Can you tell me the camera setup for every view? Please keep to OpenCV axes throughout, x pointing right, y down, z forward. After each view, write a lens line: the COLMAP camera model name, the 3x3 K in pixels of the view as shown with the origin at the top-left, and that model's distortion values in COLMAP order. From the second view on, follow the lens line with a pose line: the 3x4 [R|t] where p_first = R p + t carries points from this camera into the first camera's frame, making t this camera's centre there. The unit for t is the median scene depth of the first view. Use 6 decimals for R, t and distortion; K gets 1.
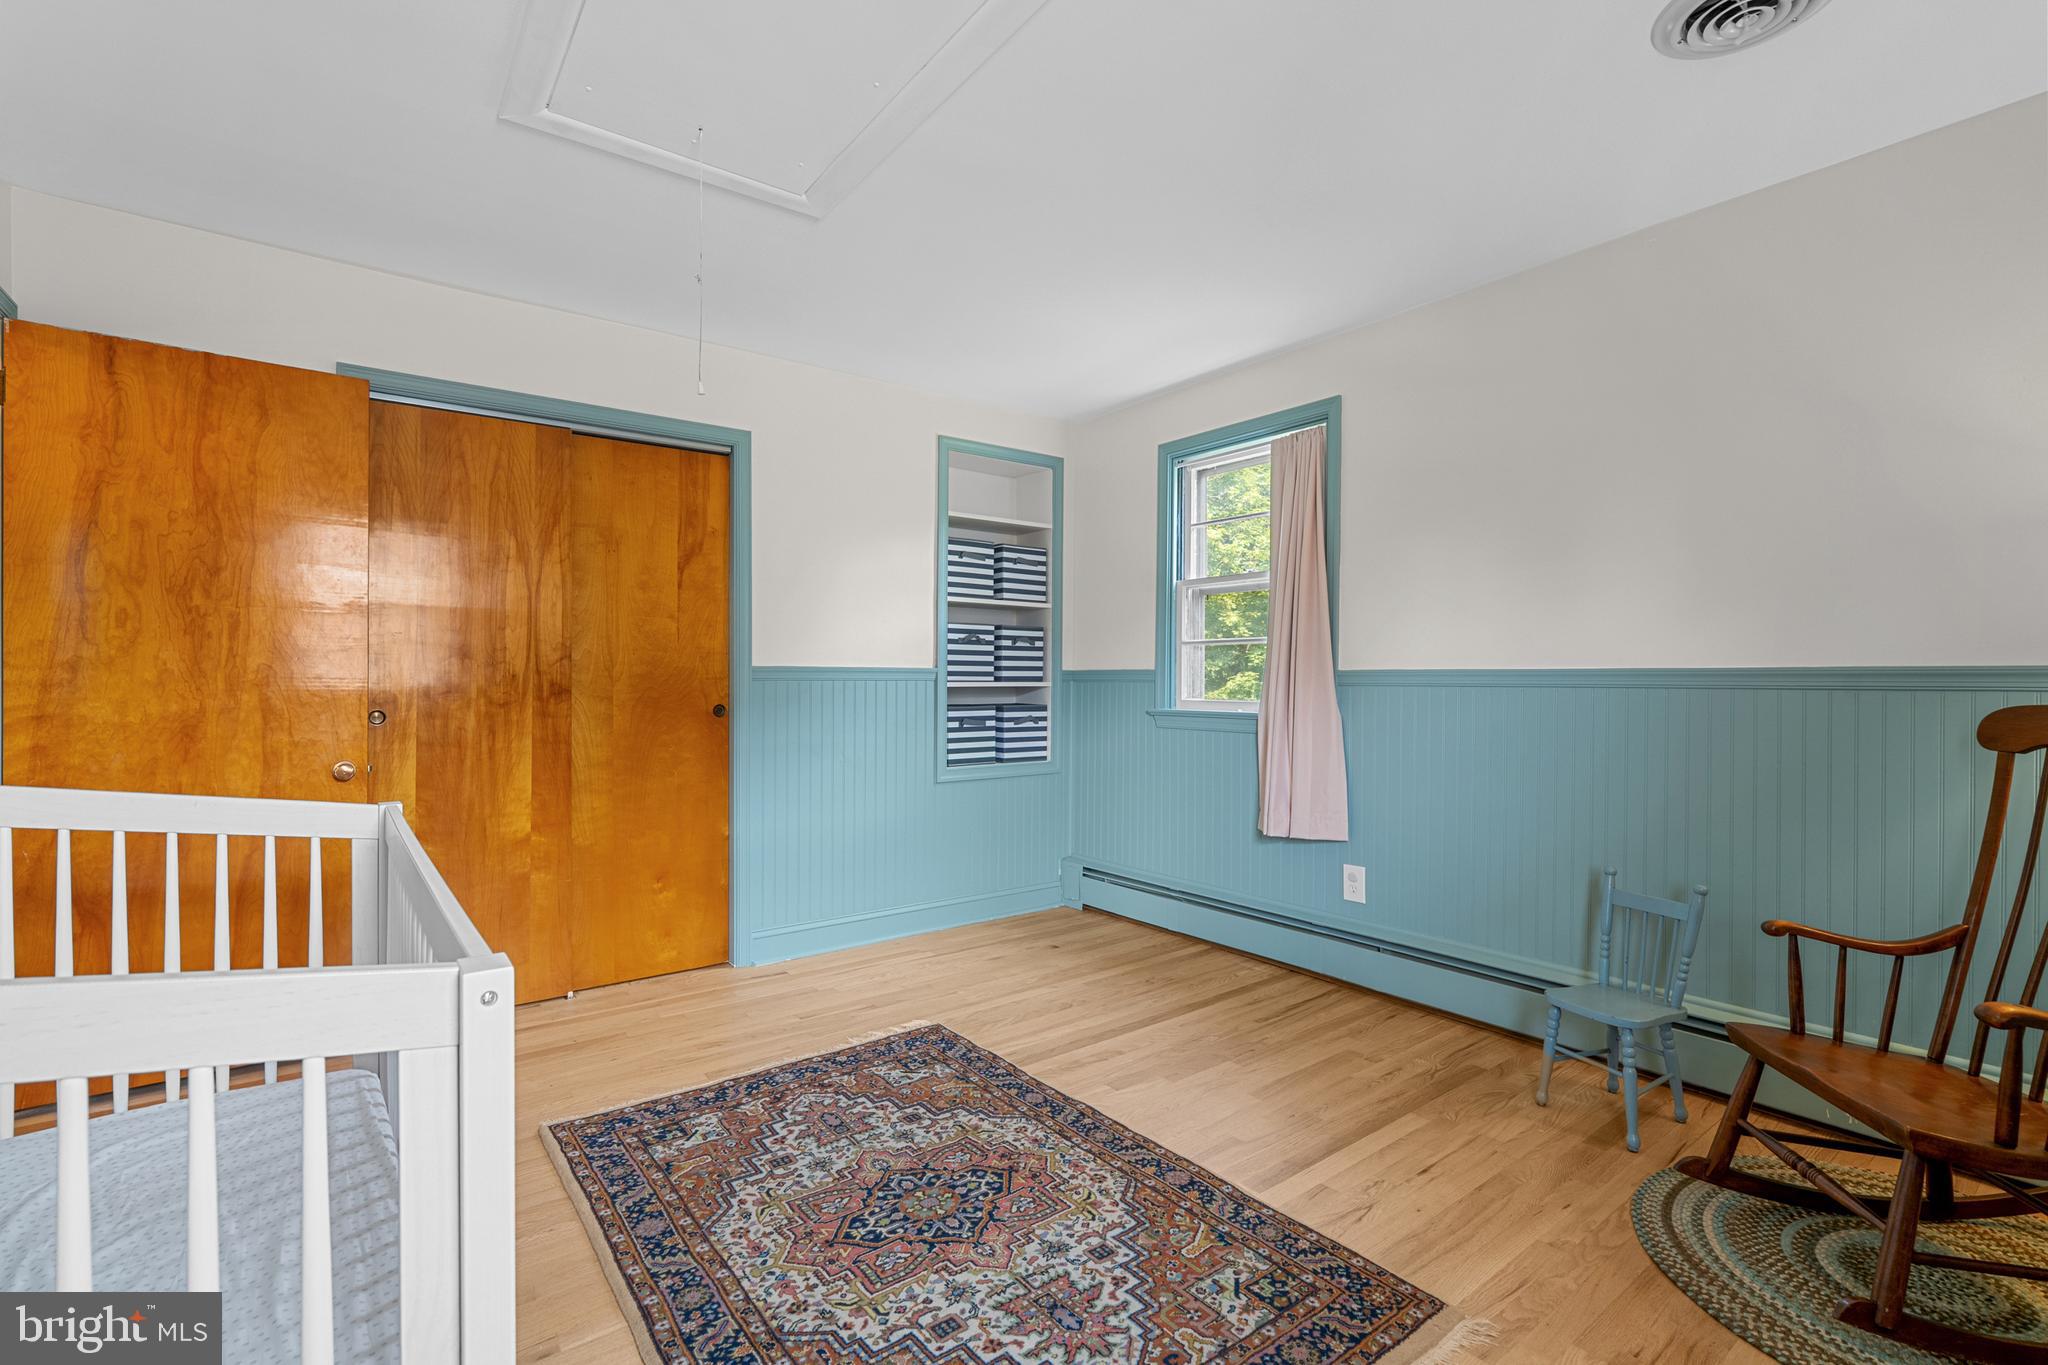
lens RADIAL K [[925.1, 0, 1024.0], [0, 925.1, 682.5], [0, 0, 1]] dist [-0.009493, 0.004205]
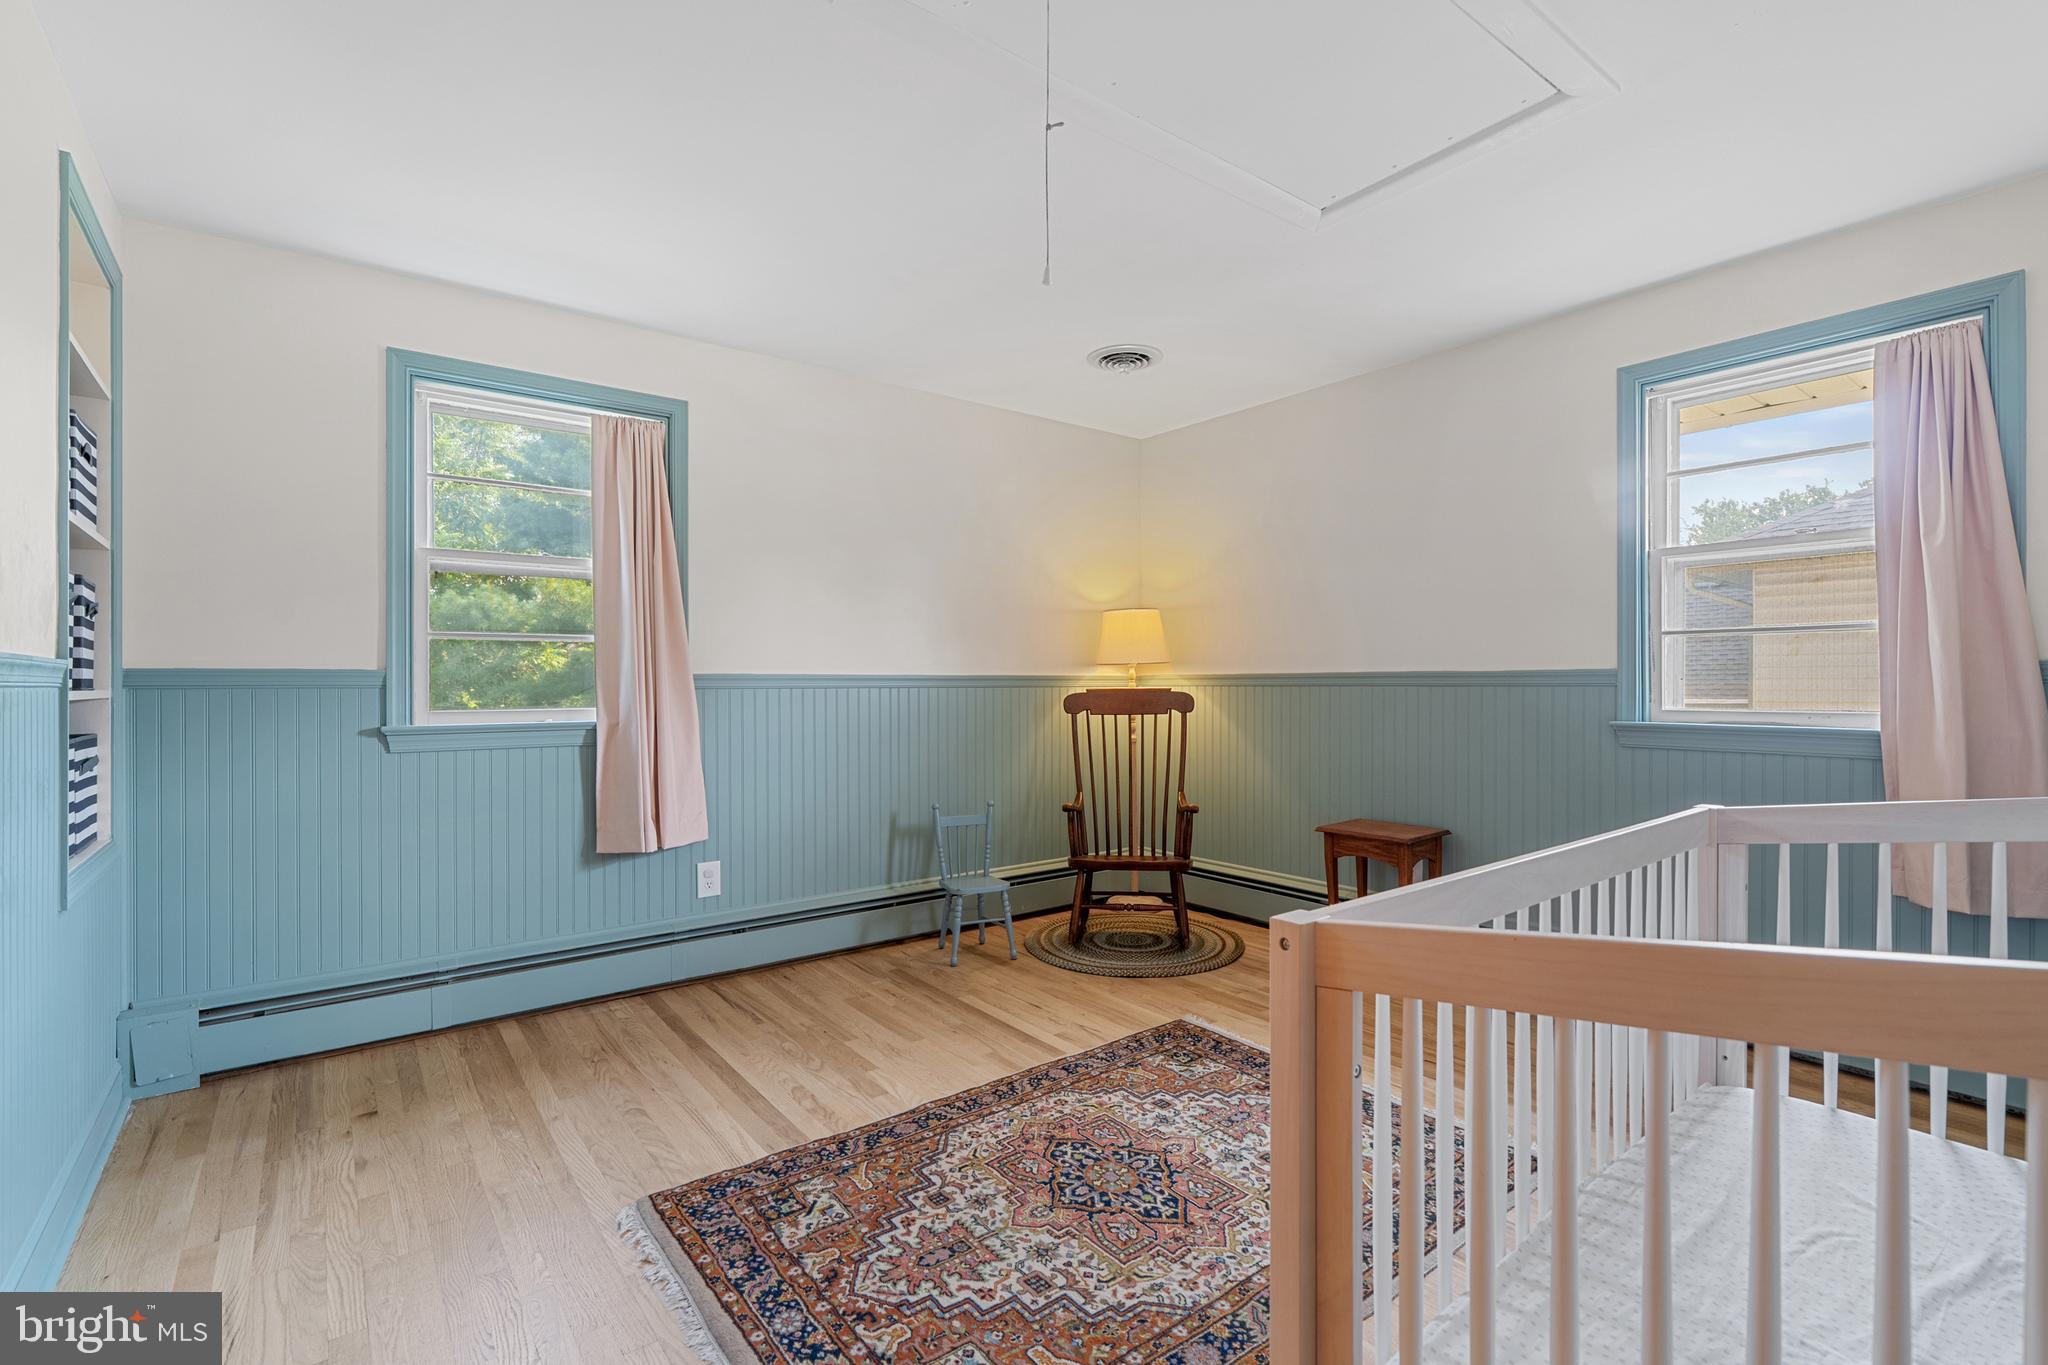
lens RADIAL K [[925.1, 0, 1024.0], [0, 925.1, 682.5], [0, 0, 1]] dist [-0.009493, 0.004205]
pose [[-0.012842, 0.000056, 0.999918, -0.897365], [0.007713, 0.999970, 0.000043, -0.001085], [-0.999888, 0.007713, -0.012843, 0.860868]]
